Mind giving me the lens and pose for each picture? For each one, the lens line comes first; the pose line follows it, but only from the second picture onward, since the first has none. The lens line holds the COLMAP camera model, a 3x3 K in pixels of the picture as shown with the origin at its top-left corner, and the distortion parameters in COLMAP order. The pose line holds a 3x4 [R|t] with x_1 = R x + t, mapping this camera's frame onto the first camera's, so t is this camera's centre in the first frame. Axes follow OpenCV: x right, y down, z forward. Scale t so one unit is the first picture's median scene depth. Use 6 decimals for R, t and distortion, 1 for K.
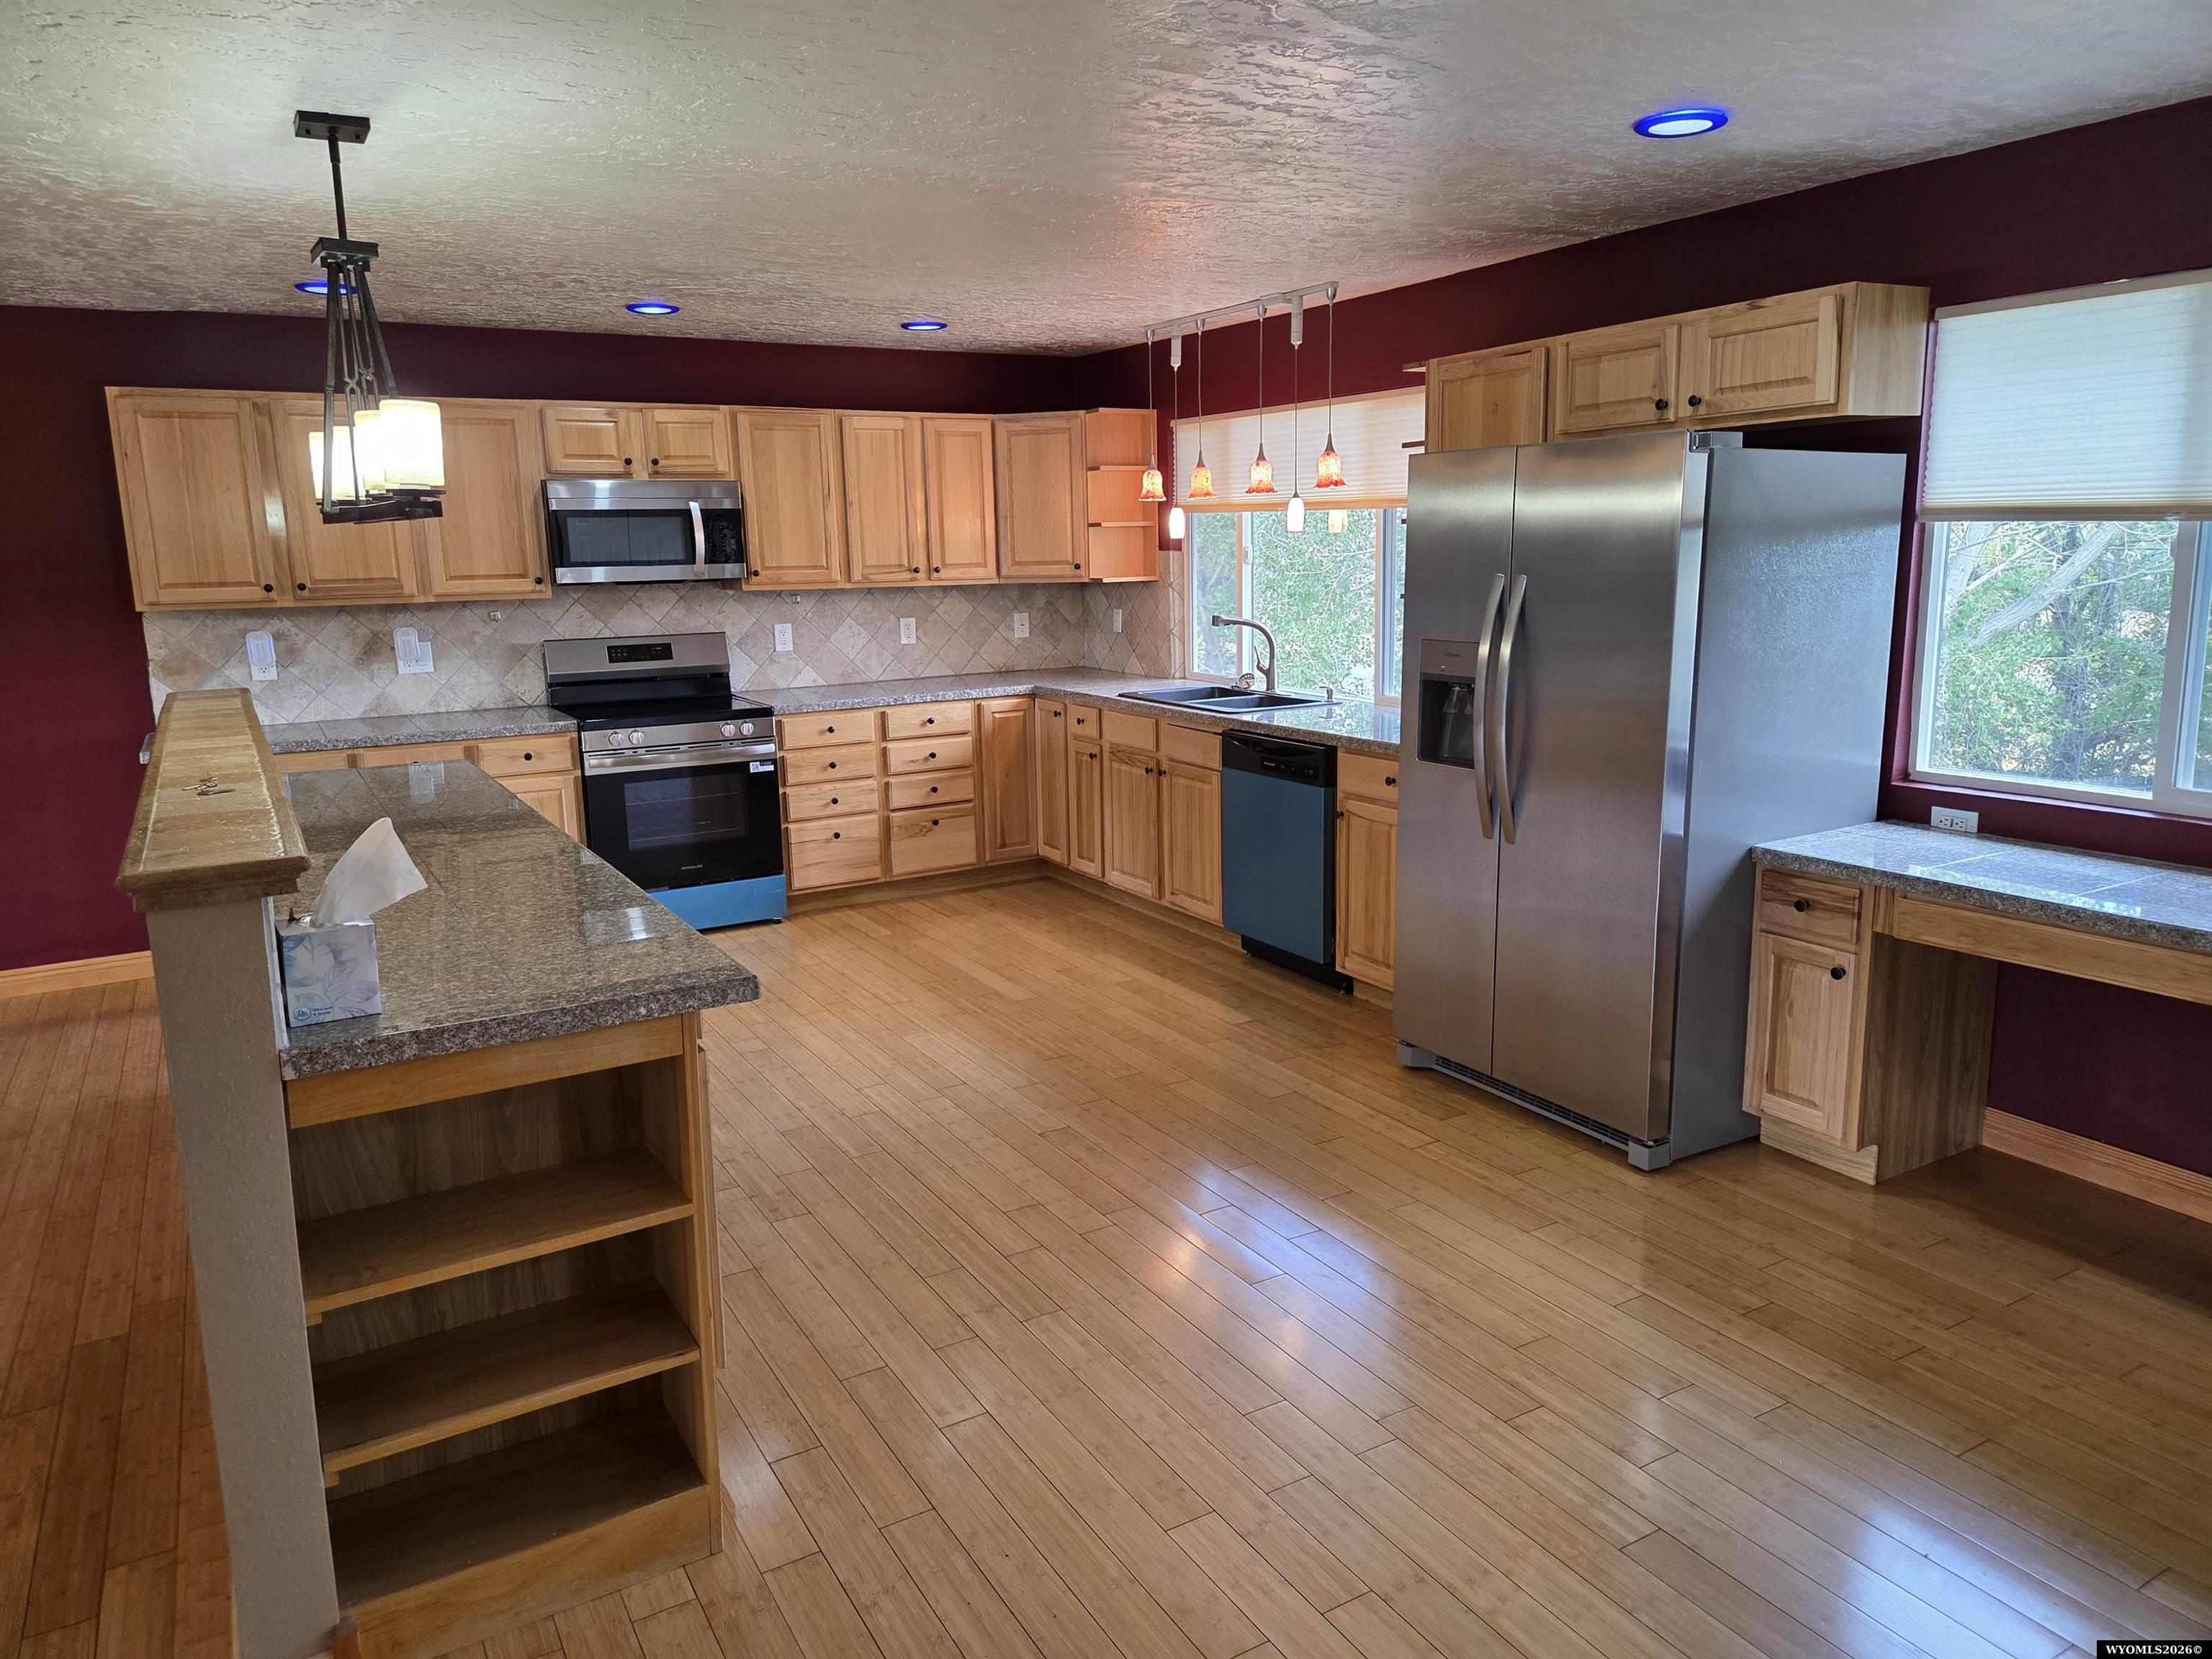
lens RADIAL K [[1520.9, 0, 1108.7], [0, 1520.9, 815.2], [0, 0, 1]] dist [0.066388, -0.059864]
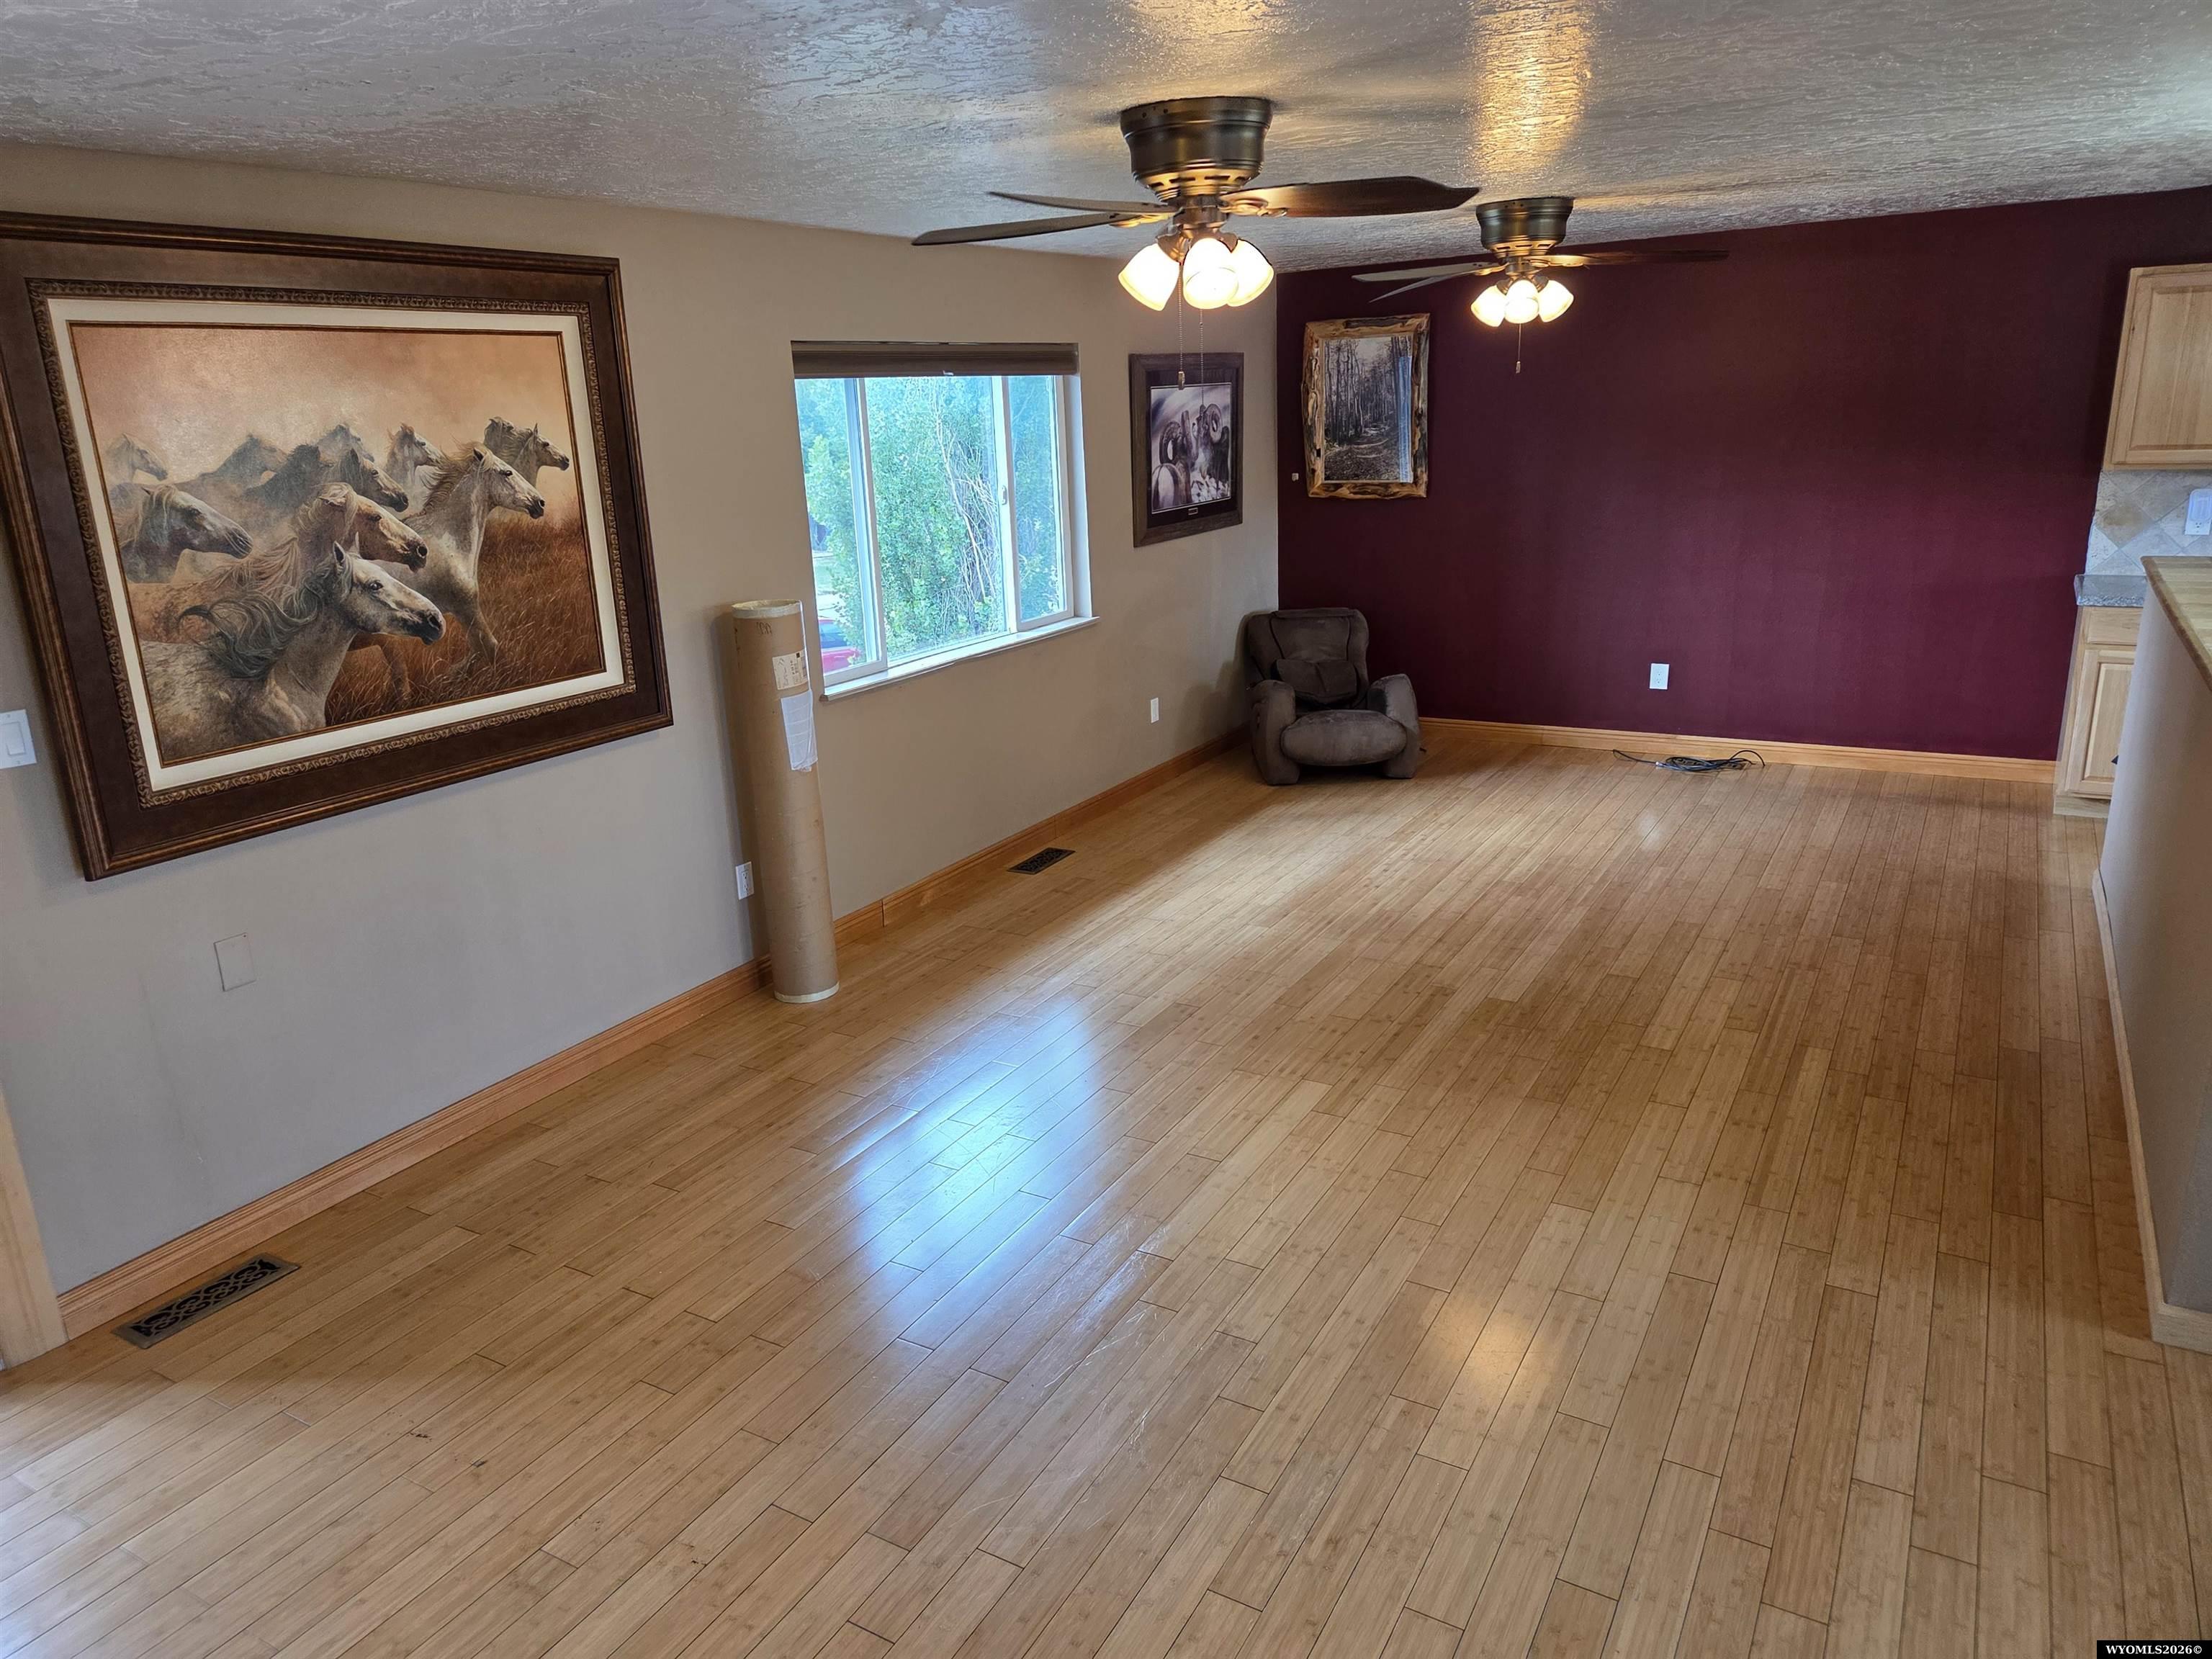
lens RADIAL K [[1499.9, 0, 1106.0], [0, 1499.9, 829.5], [0, 0, 1]] dist [0.065115, -0.055521]
pose [[0.499230, 0.247258, -0.830441, 0.009665], [-0.127286, 0.968950, 0.211979, -0.017466], [0.857069, -0.000122, 0.515201, -0.202872]]
